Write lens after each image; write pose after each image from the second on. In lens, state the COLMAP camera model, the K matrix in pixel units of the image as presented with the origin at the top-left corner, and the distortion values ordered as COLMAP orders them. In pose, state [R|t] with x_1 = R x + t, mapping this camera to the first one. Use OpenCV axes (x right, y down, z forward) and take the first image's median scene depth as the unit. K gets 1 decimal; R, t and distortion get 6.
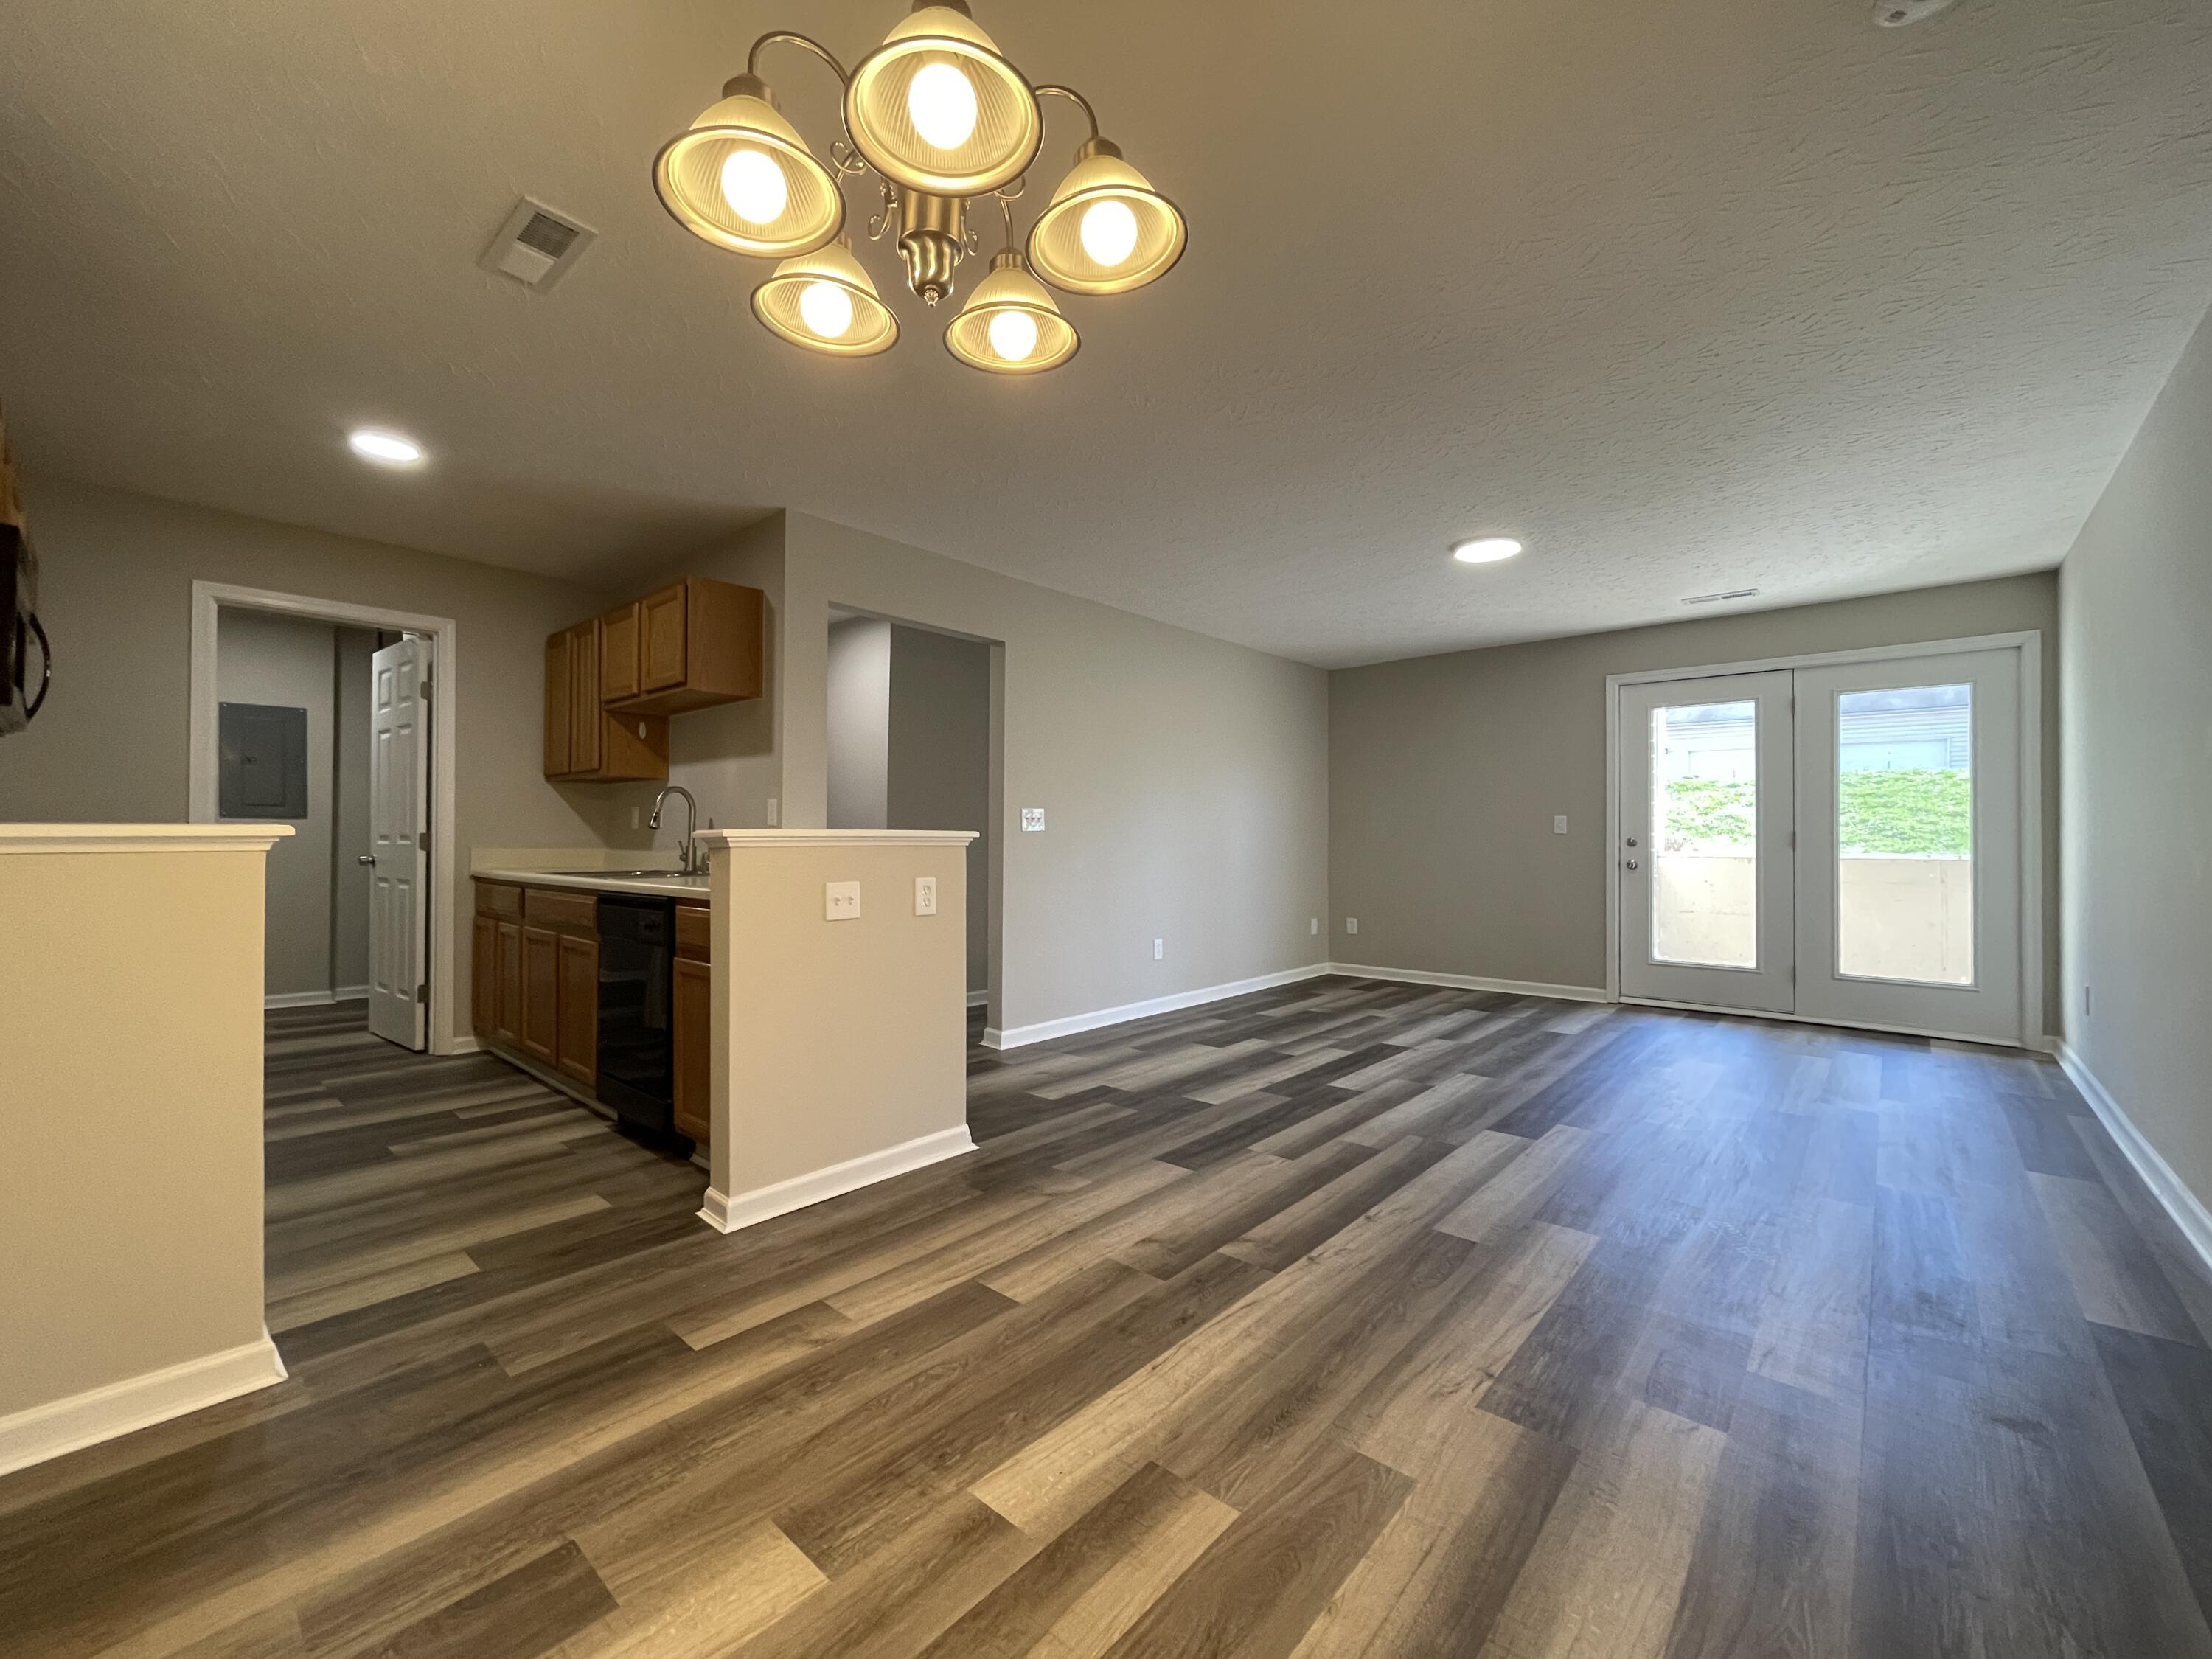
lens RADIAL K [[891.9, 0, 1105.1], [0, 891.9, 829.9], [0, 0, 1]] dist [0.001199, -0.000252]
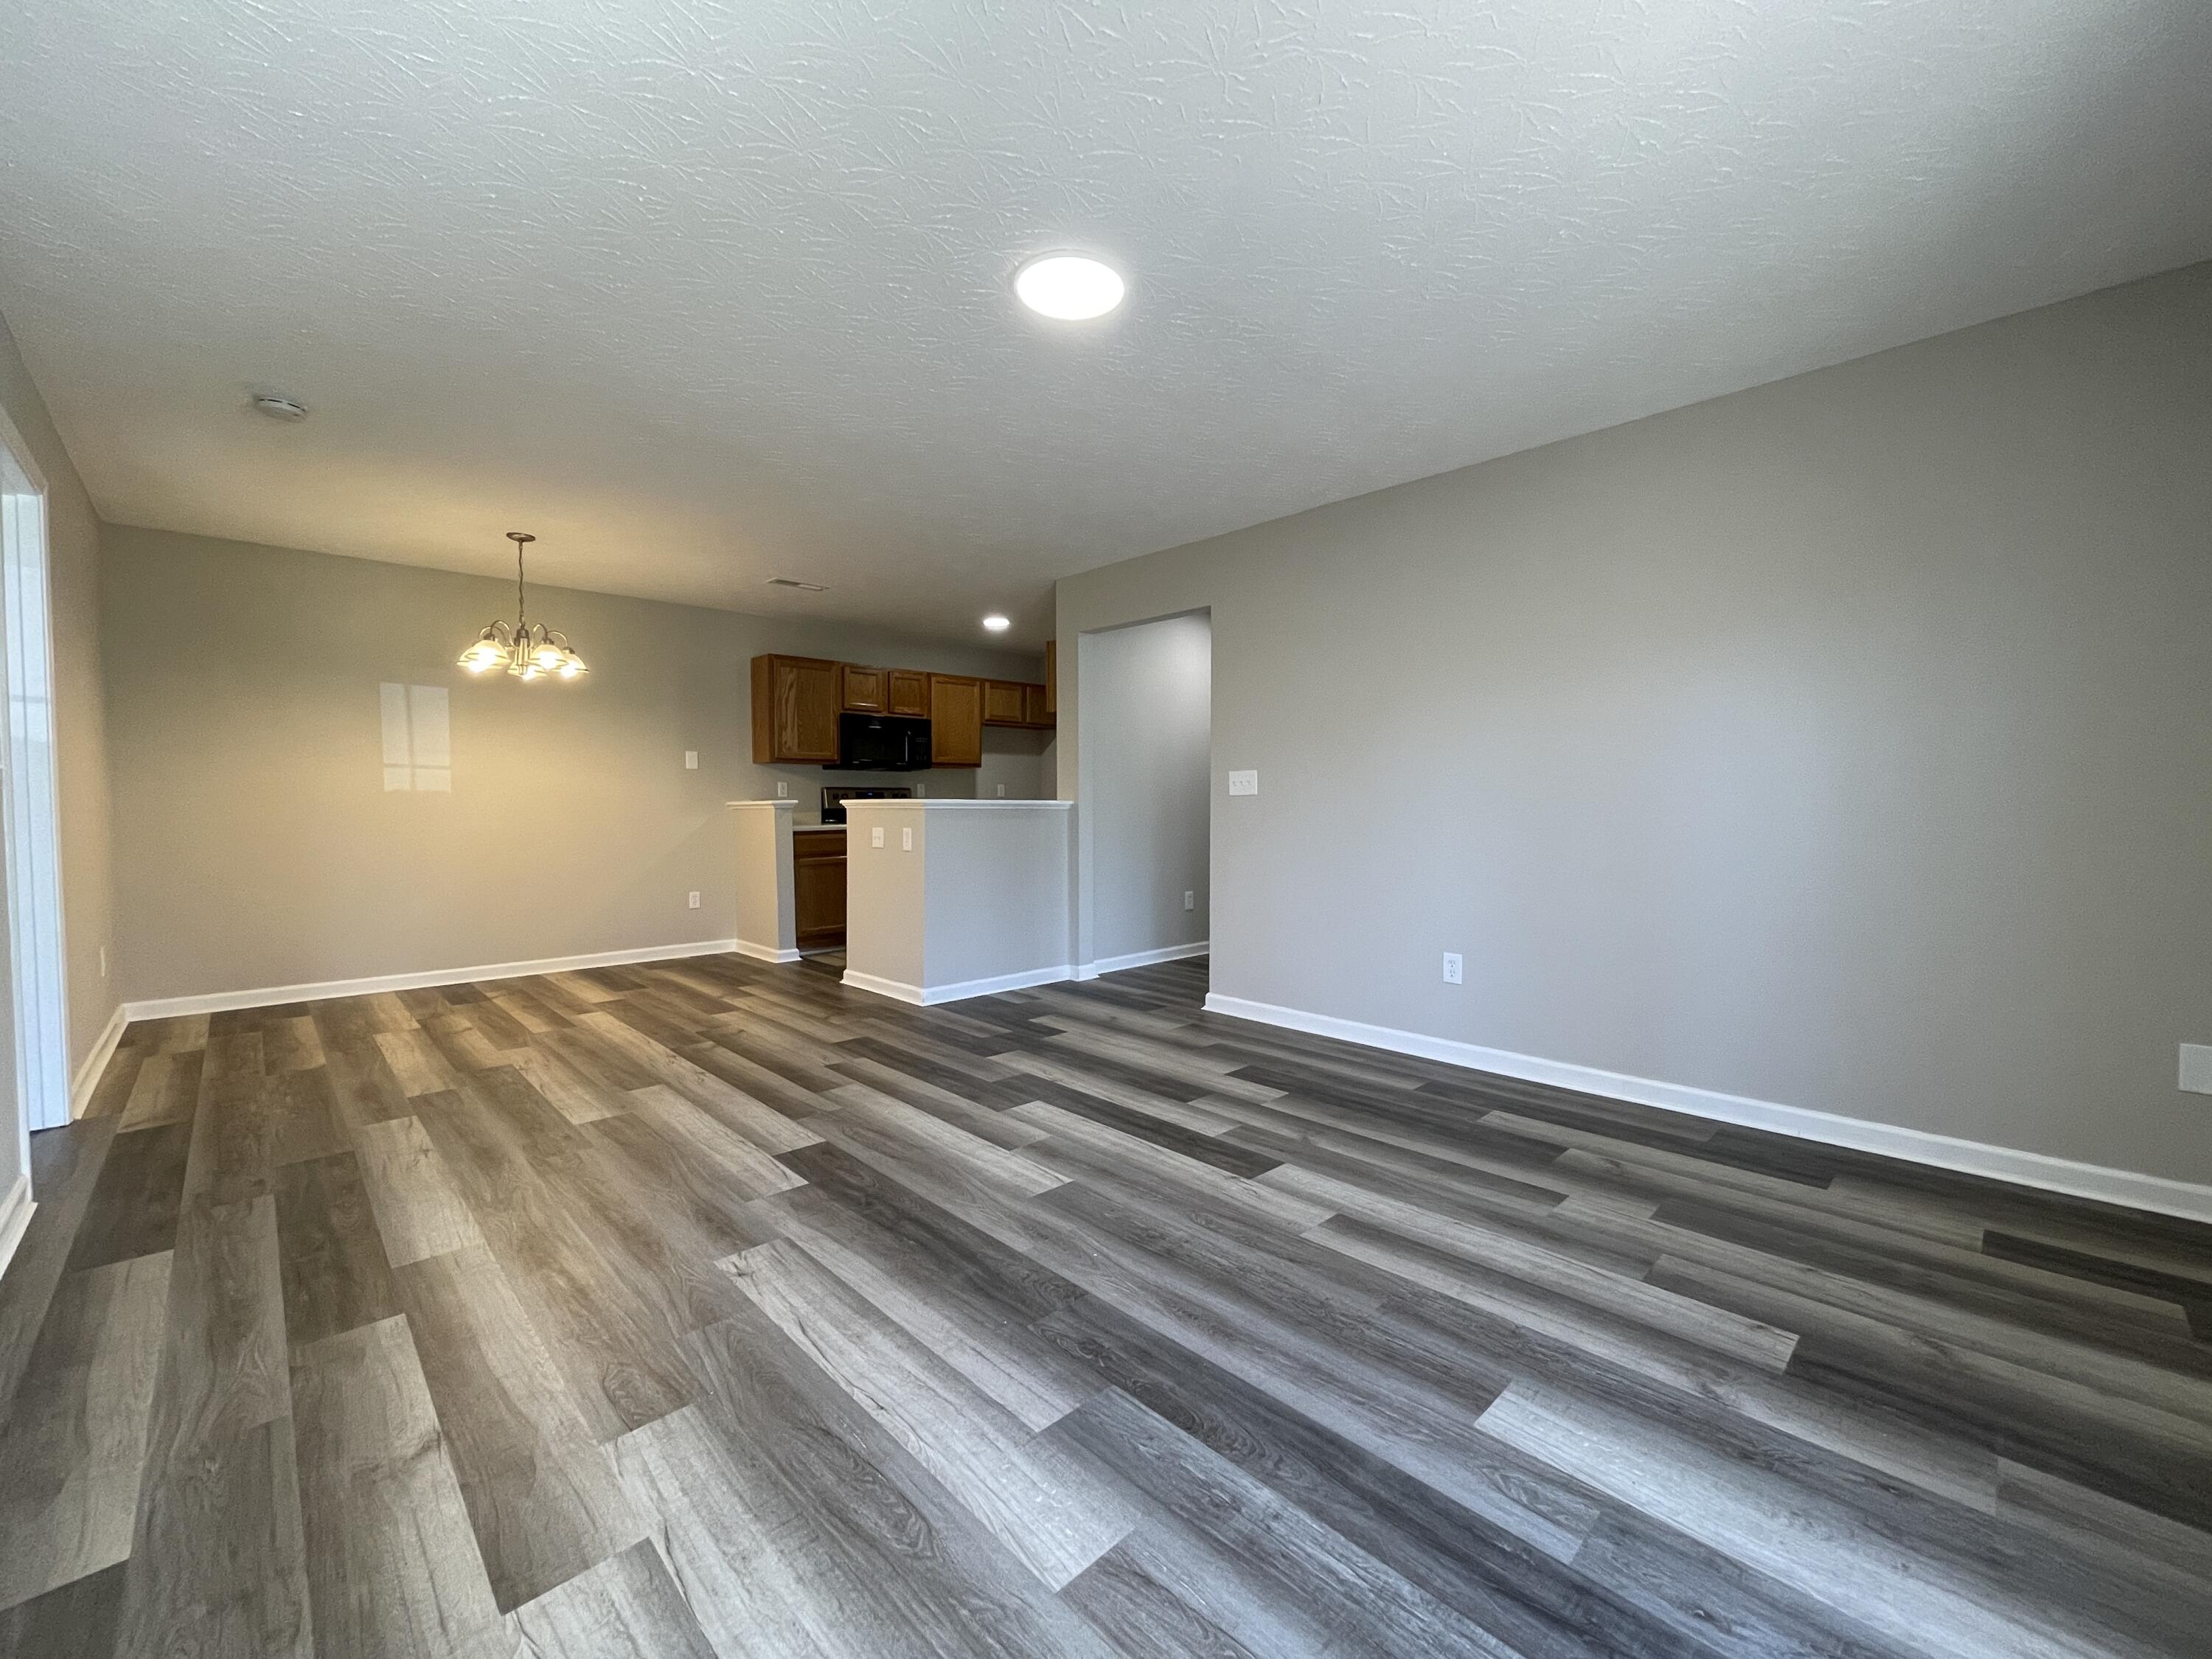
lens RADIAL K [[891.9, 0, 1104.6], [0, 891.9, 830.1], [0, 0, 1]] dist [0.001199, -0.000252]
pose [[-0.079616, 0.023442, -0.996550, 1.776258], [0.010801, 0.999685, 0.022653, 0.031211], [0.996767, -0.008960, -0.079845, 1.899301]]
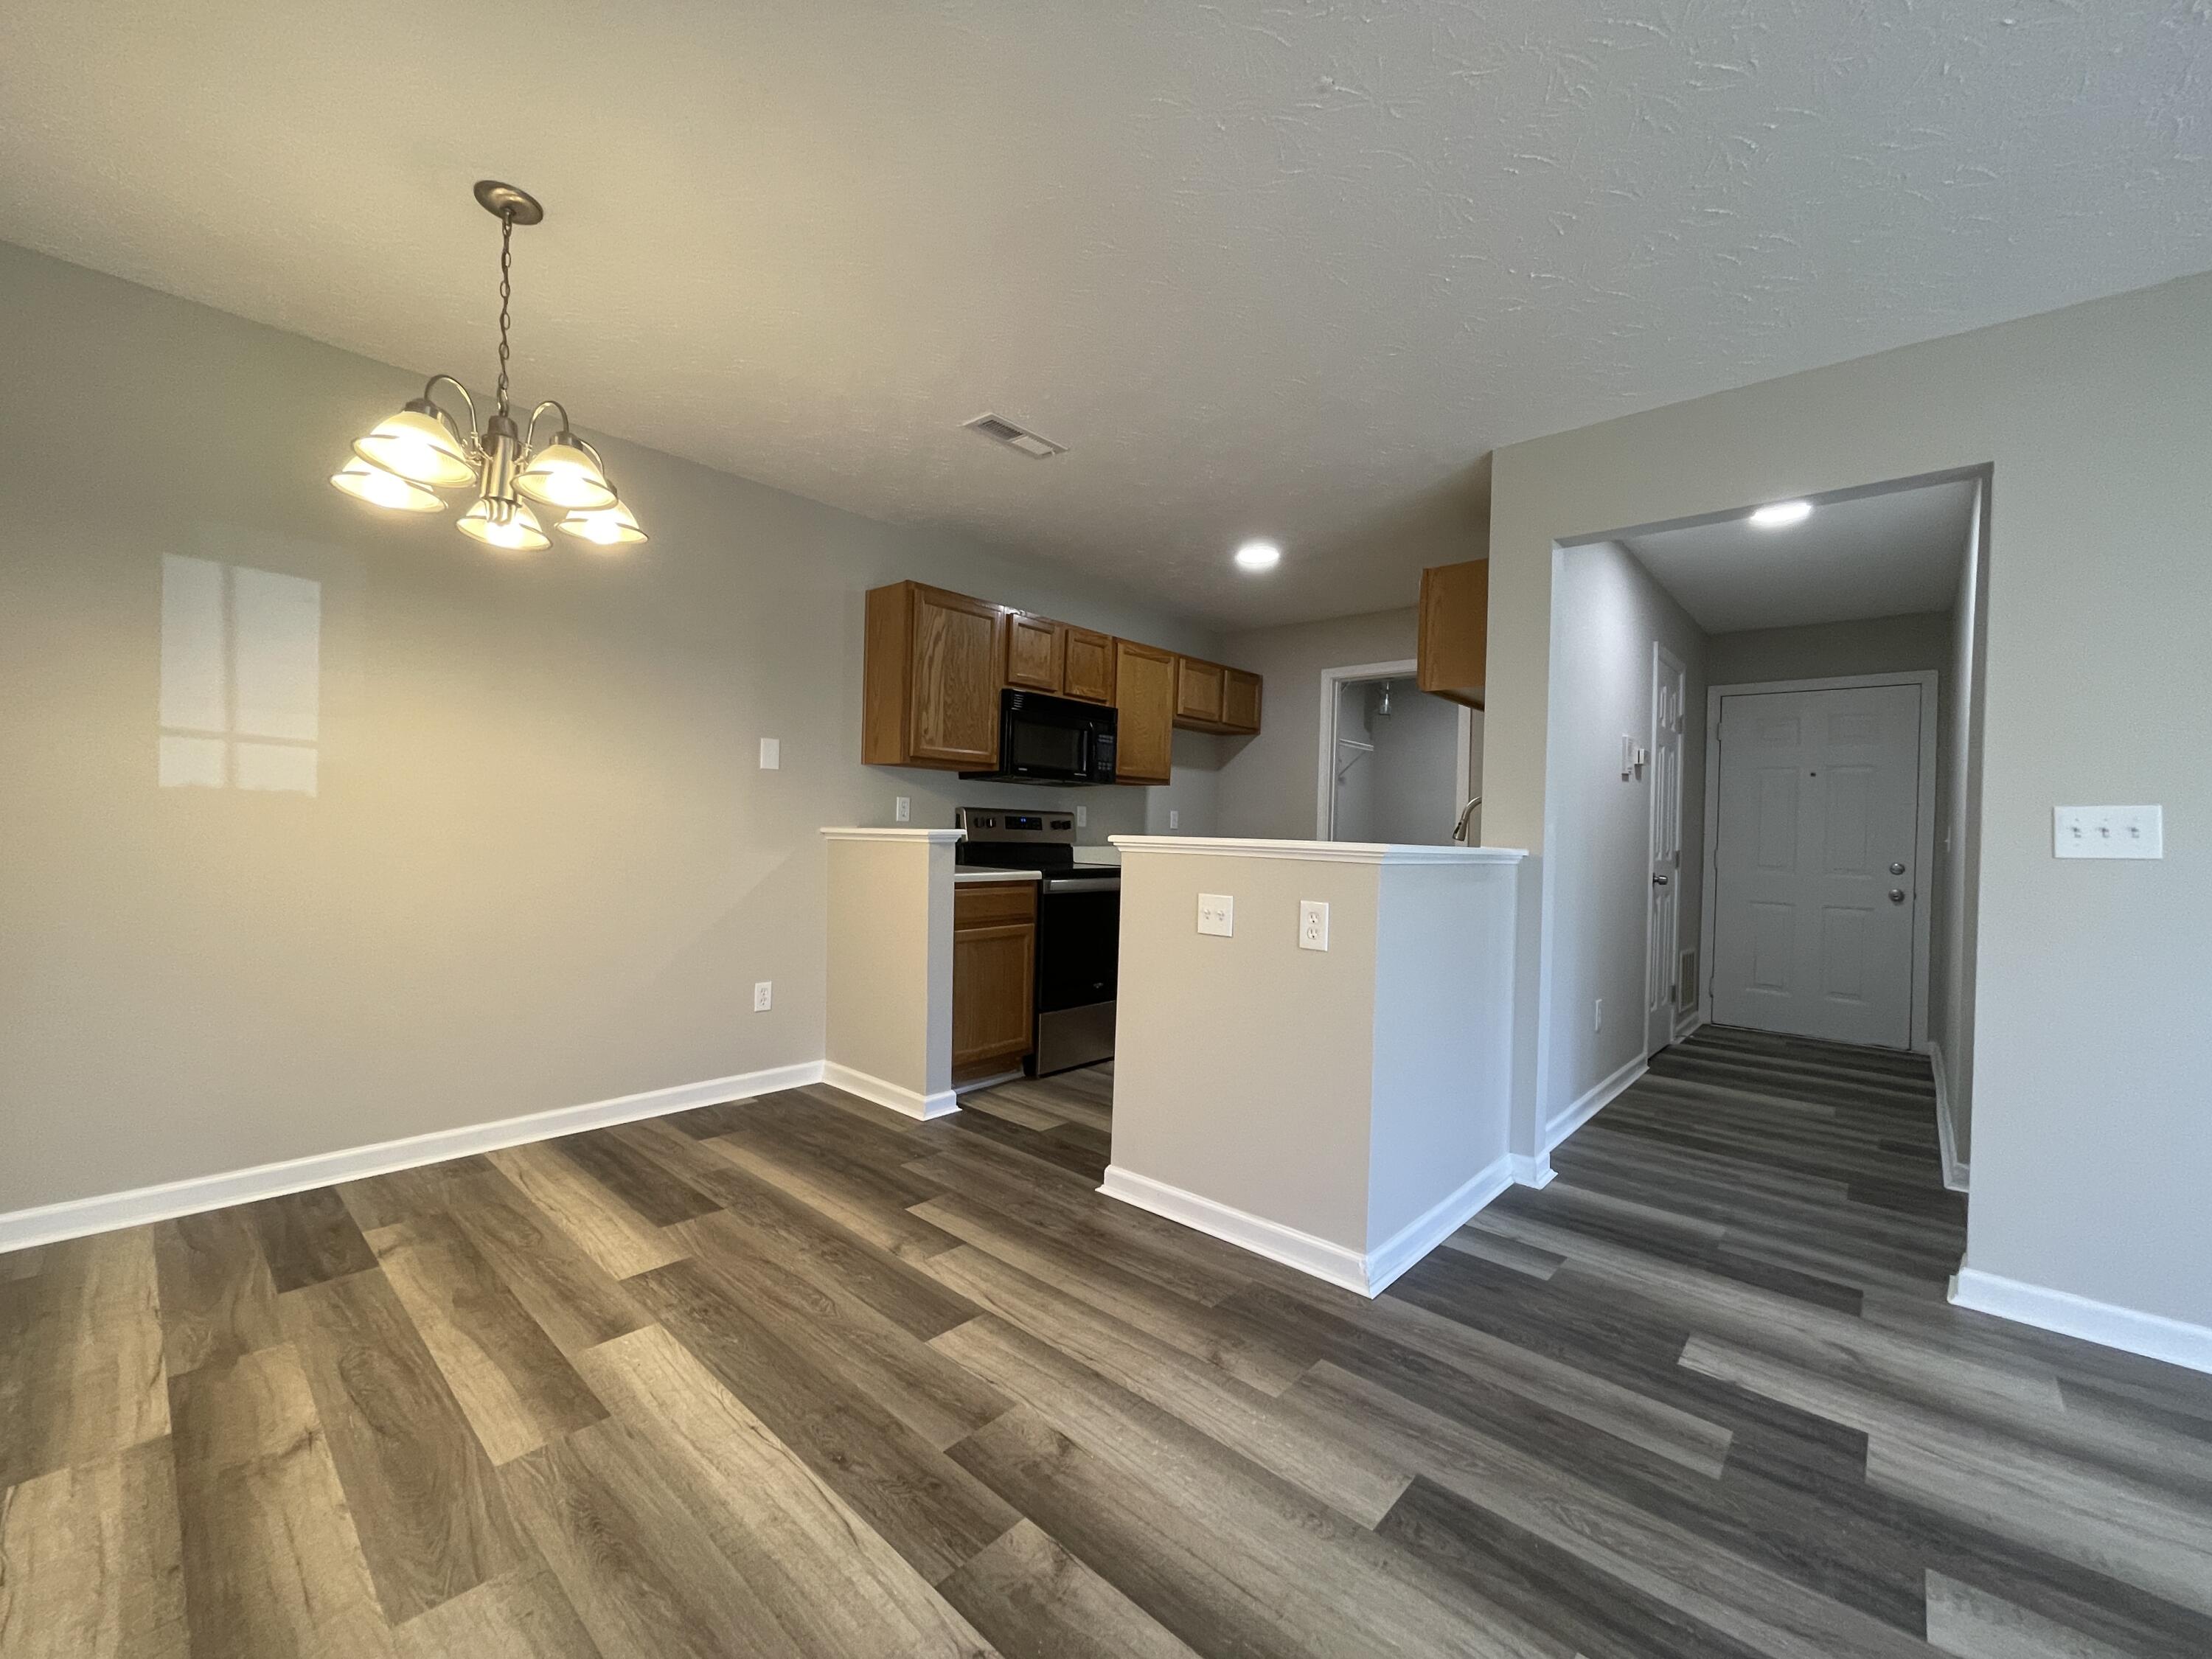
lens RADIAL K [[891.9, 0, 1104.5], [0, 891.9, 832.0], [0, 0, 1]] dist [0.001199, -0.000252]
pose [[-0.007494, -0.005624, -0.999956, 0.739700], [-0.020089, 0.999783, -0.005473, 0.001064], [0.999770, 0.020047, -0.007605, 1.047008]]
